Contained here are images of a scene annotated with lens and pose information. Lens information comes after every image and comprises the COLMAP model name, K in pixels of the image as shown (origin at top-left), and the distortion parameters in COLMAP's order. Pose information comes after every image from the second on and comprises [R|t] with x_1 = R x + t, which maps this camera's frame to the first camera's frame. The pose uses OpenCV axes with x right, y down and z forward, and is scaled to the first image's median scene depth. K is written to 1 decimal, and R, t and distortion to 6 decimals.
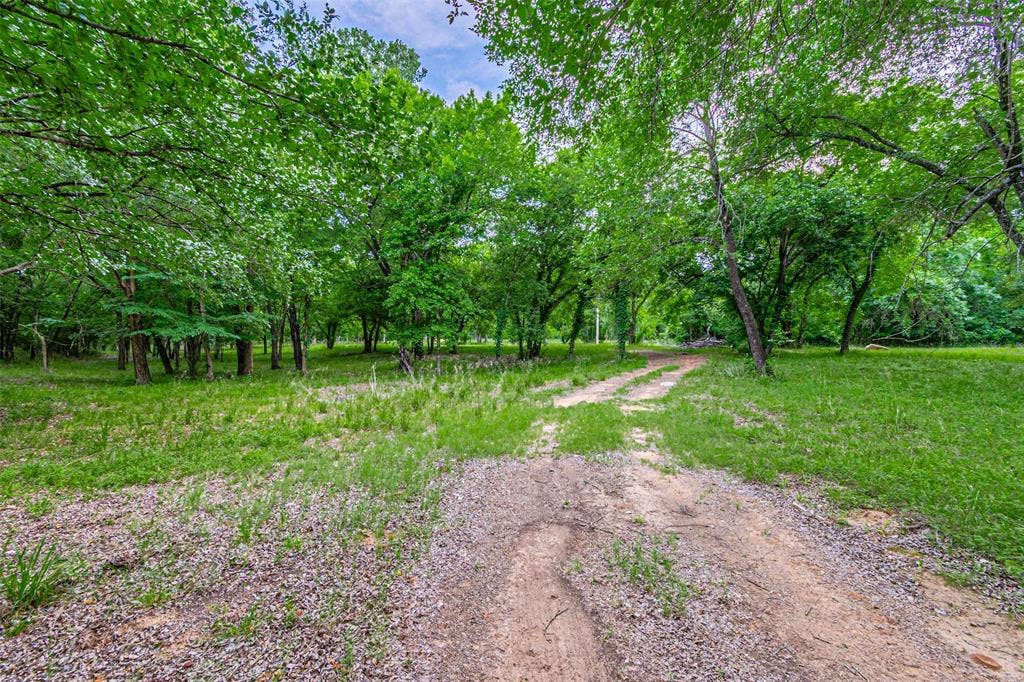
lens RADIAL K [[445.5, 0, 512.6], [0, 445.5, 339.6], [0, 0, 1]] dist [0.000668, 0.000008]
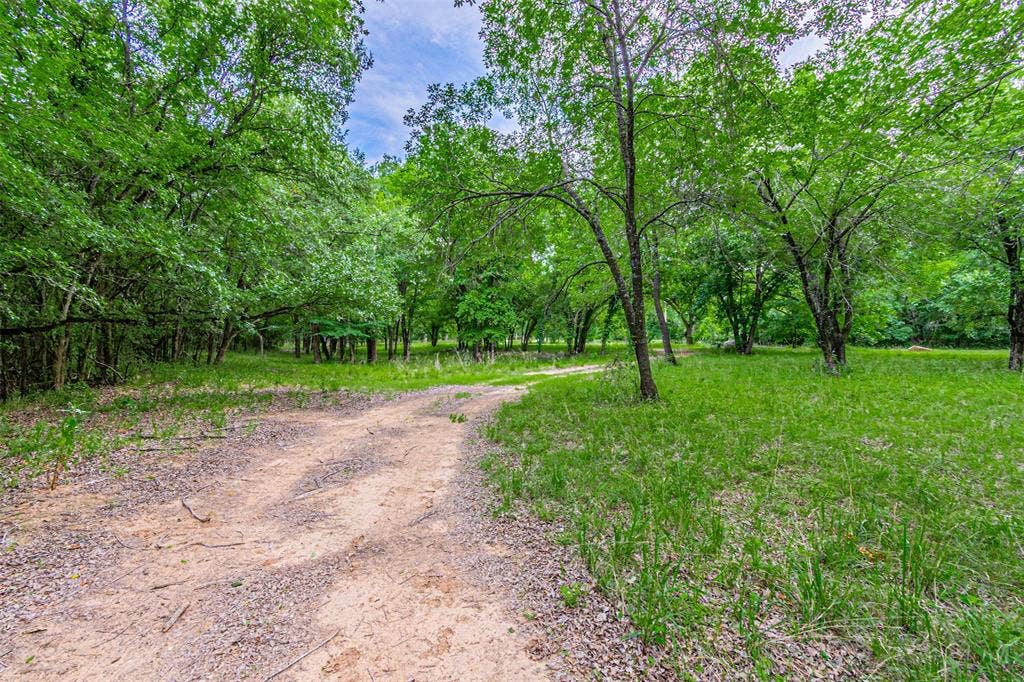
lens RADIAL K [[445.5, 0, 511.6], [0, 445.5, 340.4], [0, 0, 1]] dist [0.000668, 0.000008]
pose [[0.972918, 0.005890, -0.231073, 0.186114], [-0.005673, 0.999983, 0.001605, 0.001471], [0.231079, -0.000250, 0.972935, -0.322902]]
